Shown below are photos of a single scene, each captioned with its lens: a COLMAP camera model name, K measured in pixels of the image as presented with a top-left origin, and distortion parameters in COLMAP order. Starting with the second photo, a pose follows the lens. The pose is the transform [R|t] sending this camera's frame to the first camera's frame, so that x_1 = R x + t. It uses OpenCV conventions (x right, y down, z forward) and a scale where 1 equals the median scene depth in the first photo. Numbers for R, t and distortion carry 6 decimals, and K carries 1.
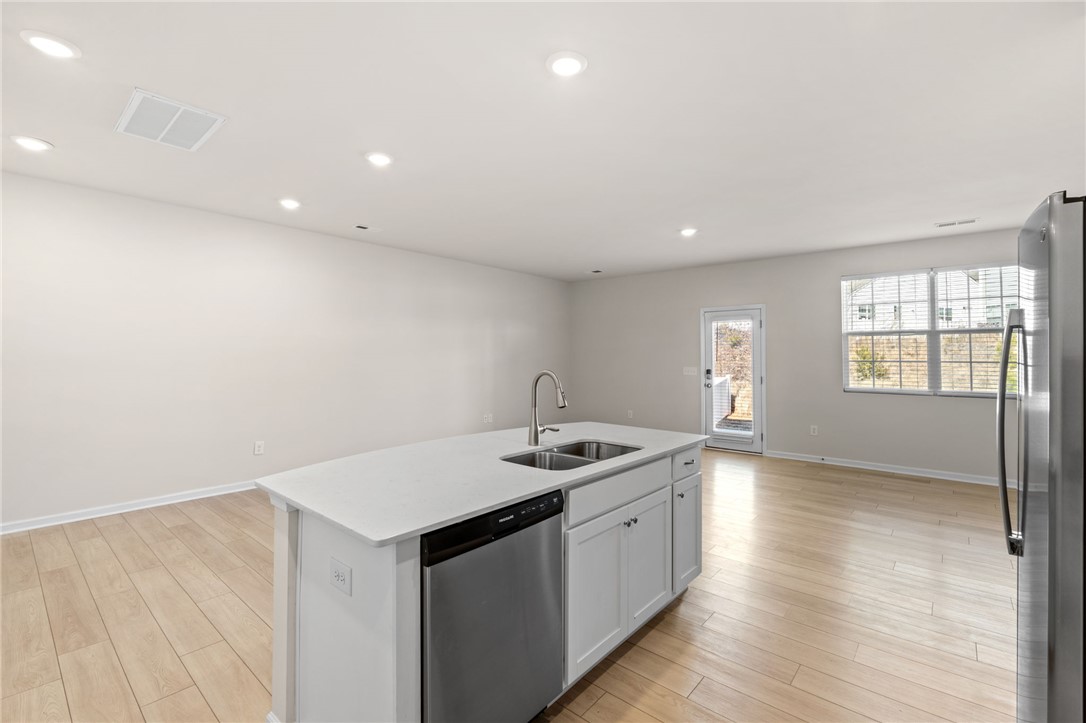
lens RADIAL K [[475.4, 0, 536.7], [0, 475.4, 351.2], [0, 0, 1]] dist [-0.006731, 0.000866]
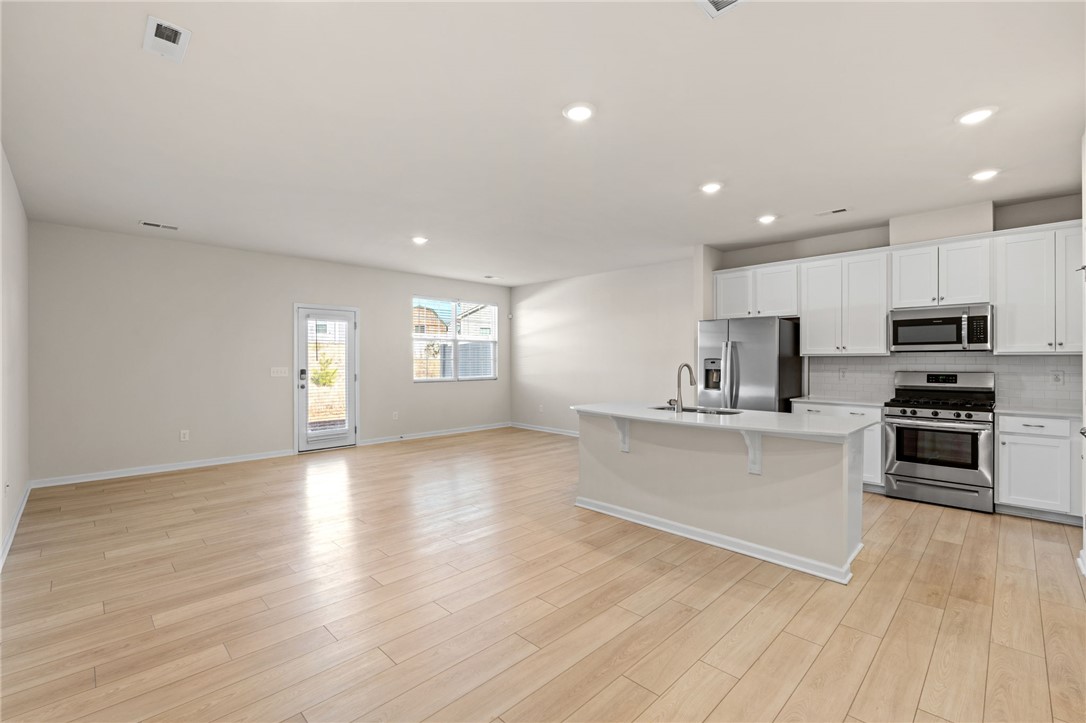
lens RADIAL K [[475.4, 0, 544.4], [0, 475.4, 361.5], [0, 0, 1]] dist [-0.006731, 0.000866]
pose [[0.067621, -0.007310, 0.997684, -0.645191], [-0.011625, 0.999899, 0.008115, 0.011462], [-0.997643, -0.012147, 0.067530, 0.548585]]
